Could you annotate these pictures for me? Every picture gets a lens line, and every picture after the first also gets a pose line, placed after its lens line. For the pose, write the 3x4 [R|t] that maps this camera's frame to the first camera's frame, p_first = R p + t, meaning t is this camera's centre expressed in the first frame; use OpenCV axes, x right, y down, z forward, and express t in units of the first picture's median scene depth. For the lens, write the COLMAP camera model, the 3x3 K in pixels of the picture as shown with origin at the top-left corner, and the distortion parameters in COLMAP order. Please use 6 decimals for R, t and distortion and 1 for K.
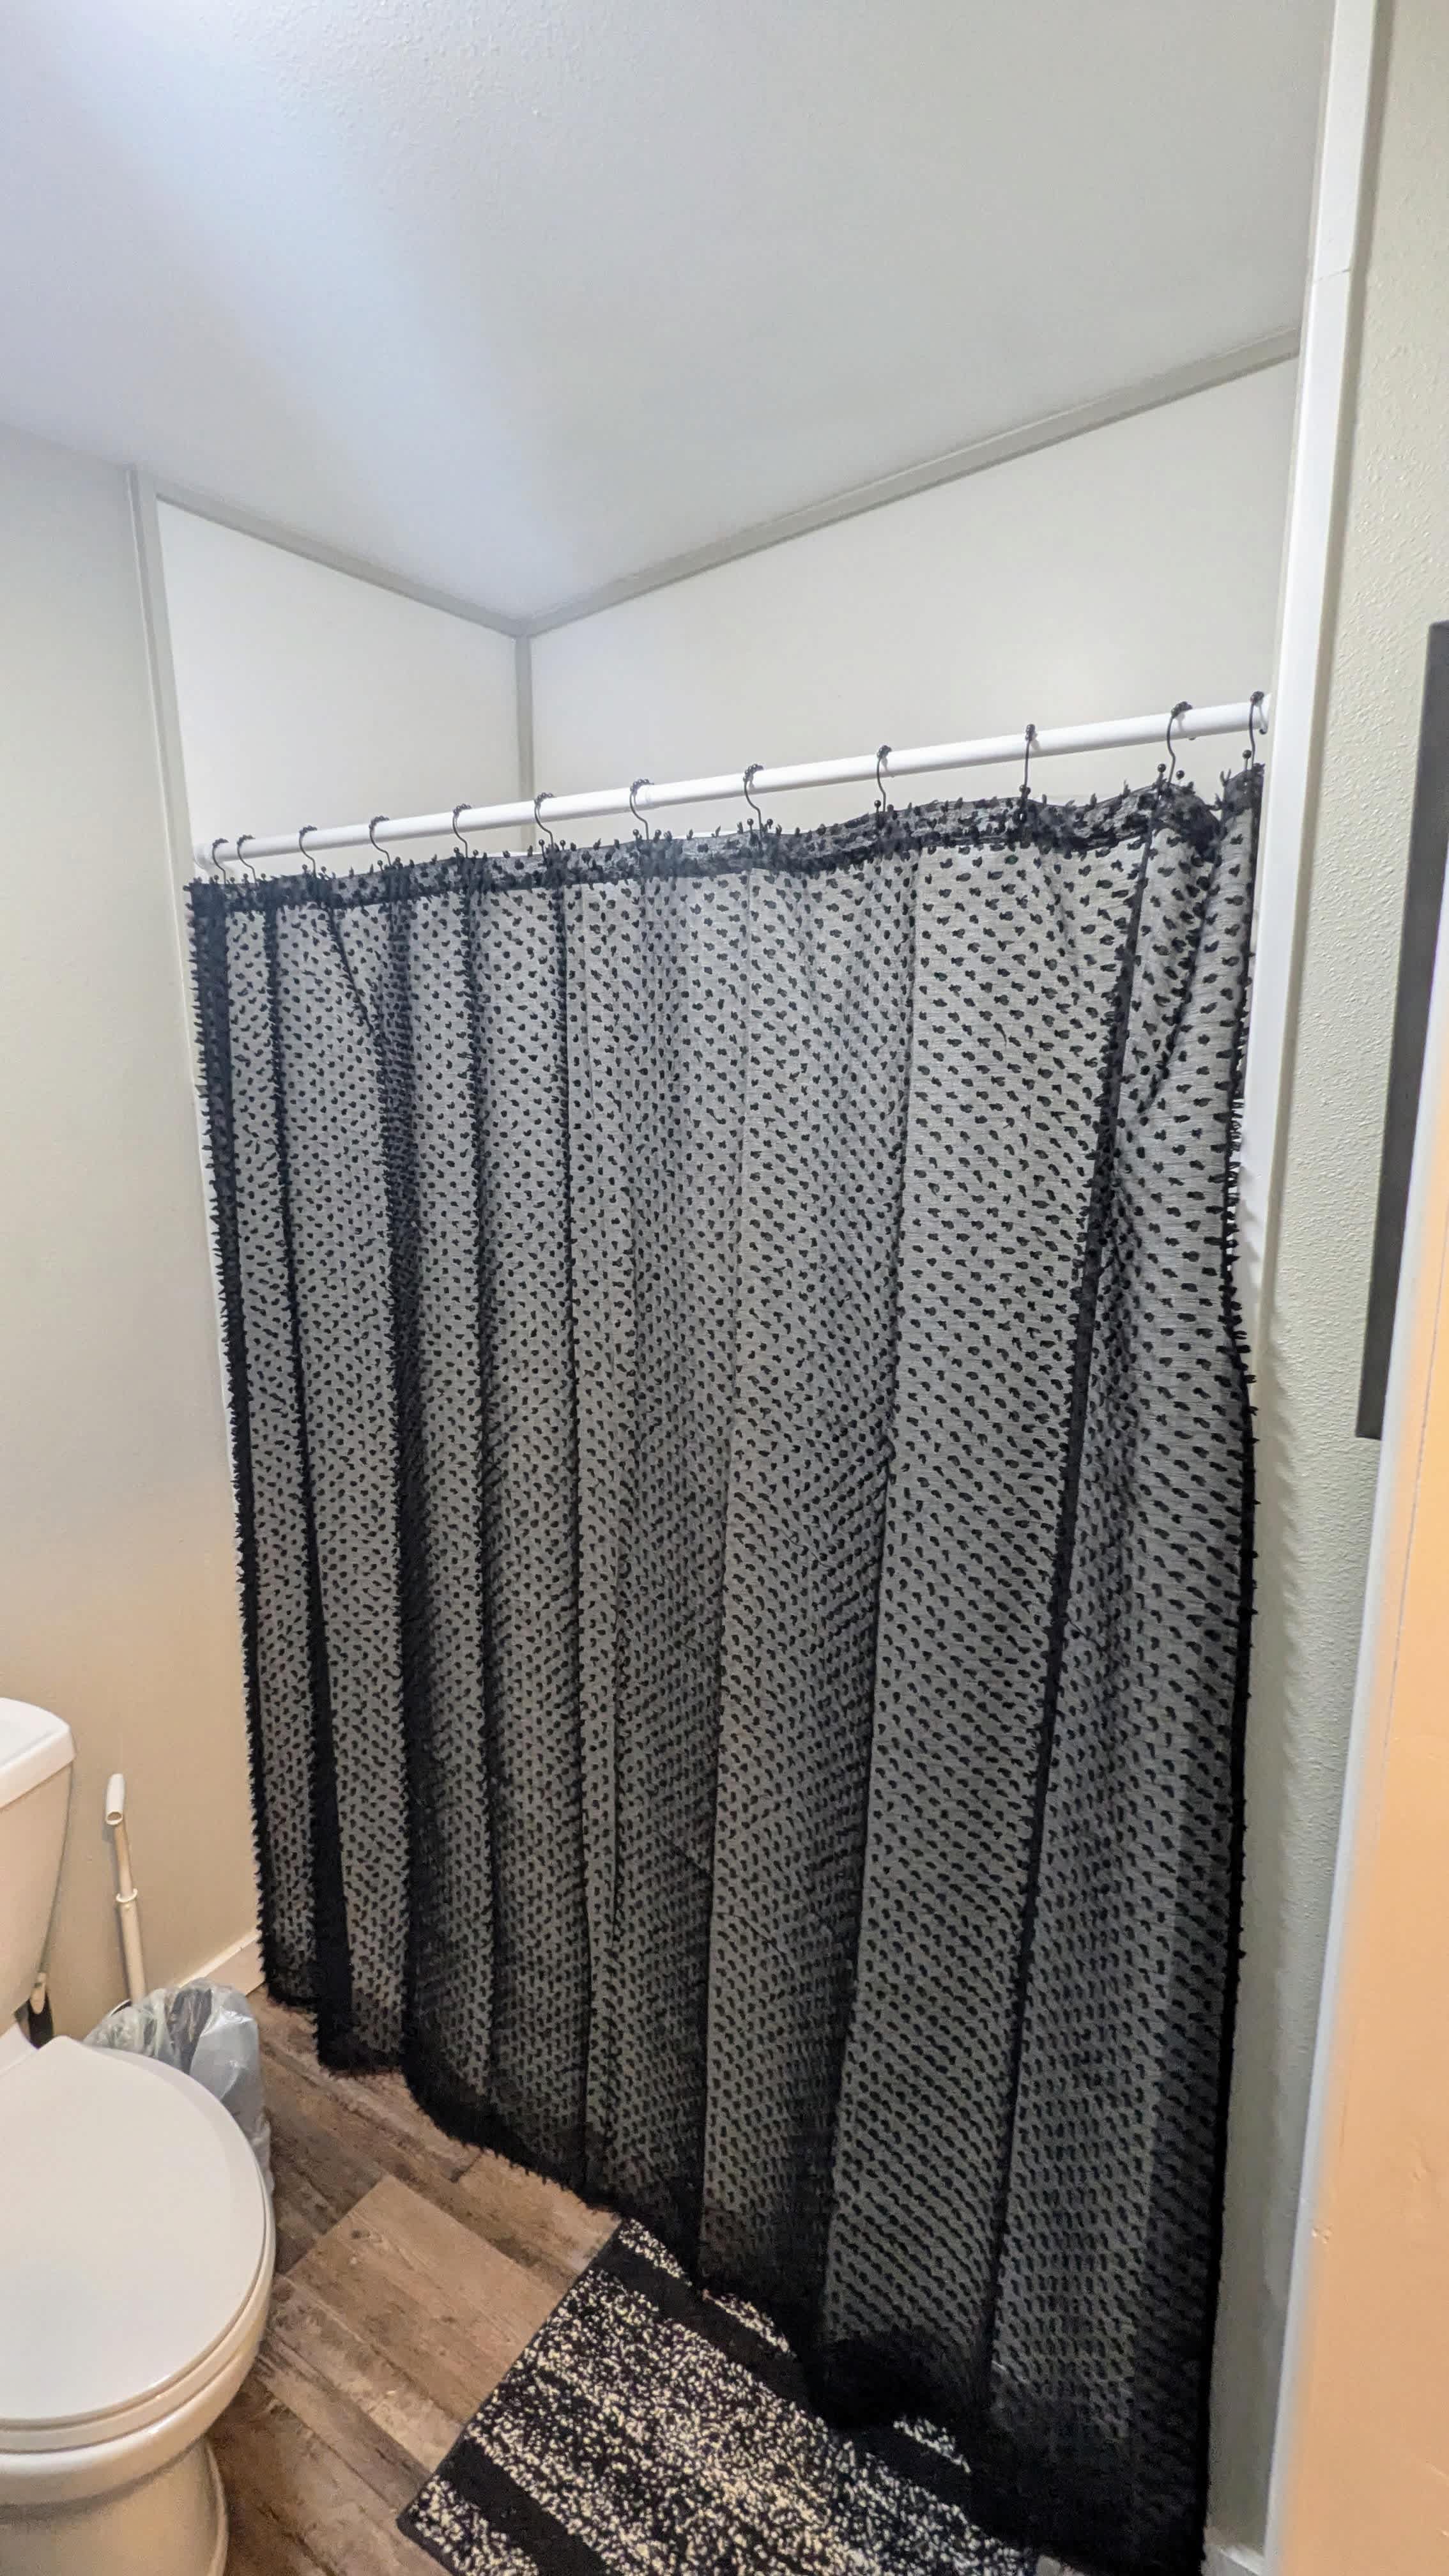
lens RADIAL K [[1239.3, 0, 724.5], [0, 1239.3, 1288.0], [0, 0, 1]] dist [0.000158, 0.000614]
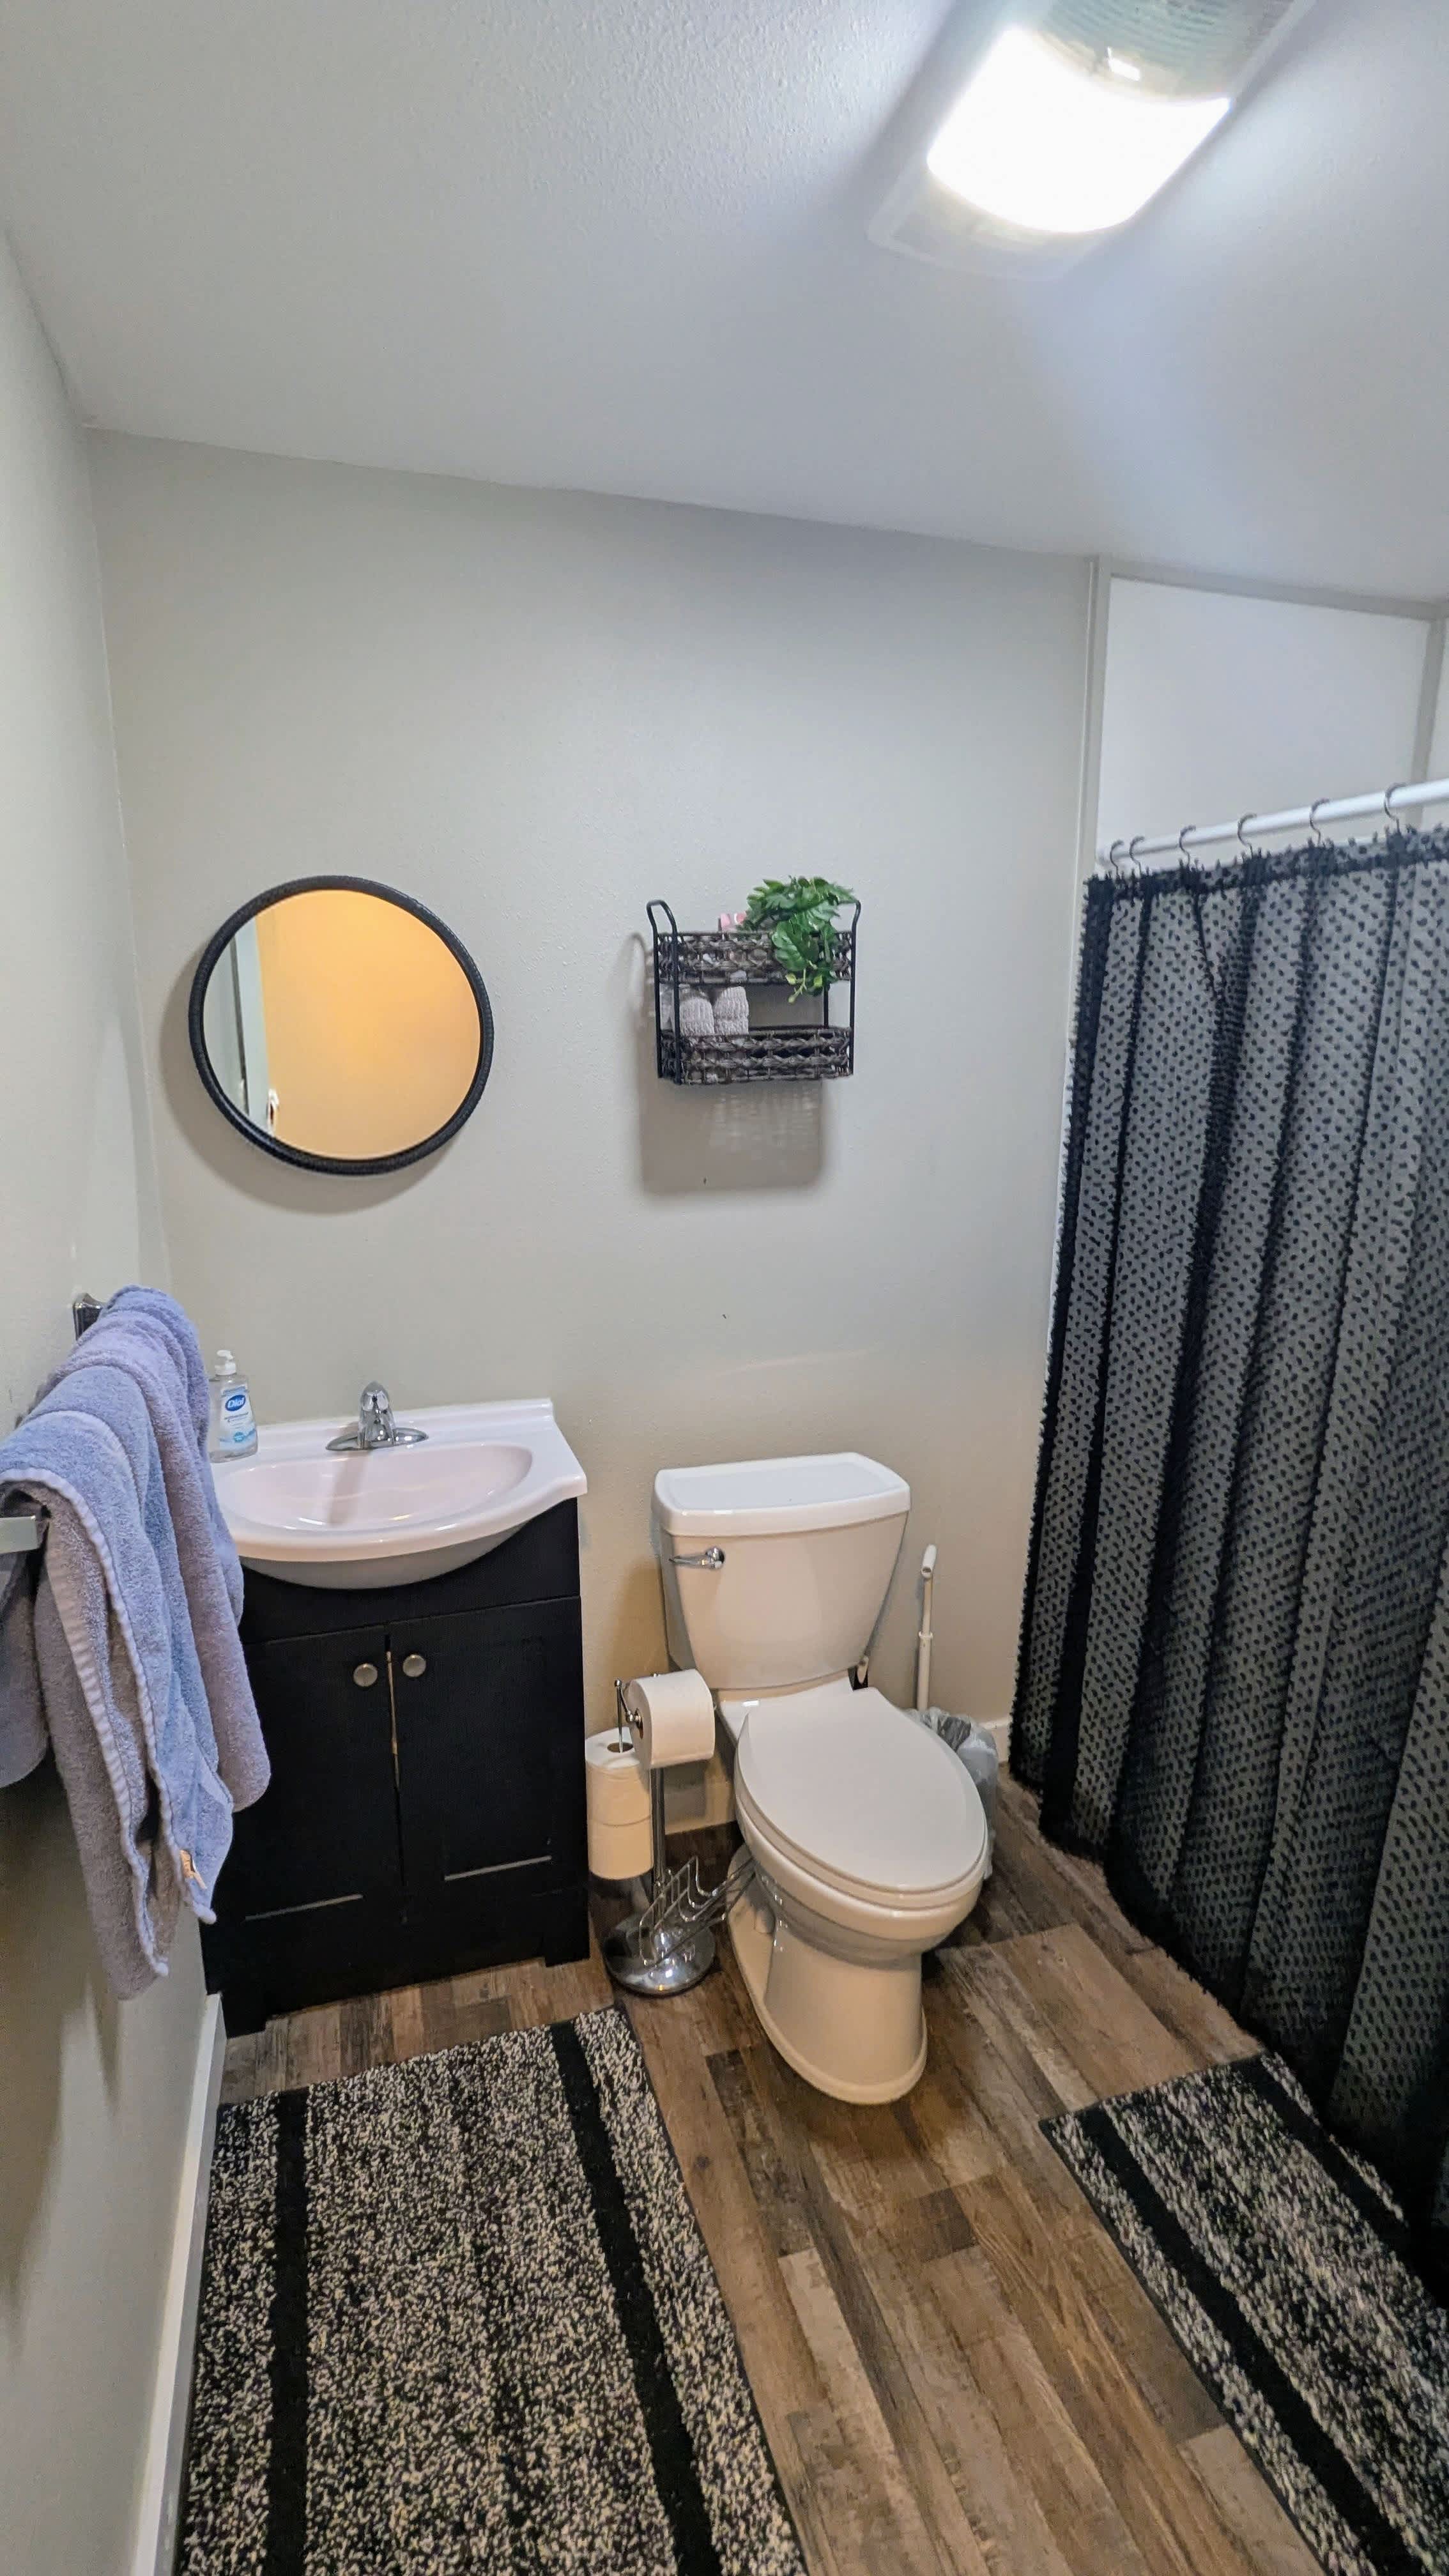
lens RADIAL K [[1239.3, 0, 724.5], [0, 1239.3, 1288.0], [0, 0, 1]] dist [0.000158, 0.000614]
pose [[0.779888, 0.149309, -0.607850, 0.120240], [-0.140677, 0.988099, 0.062219, 0.065960], [0.609905, 0.036987, 0.791611, -0.235073]]
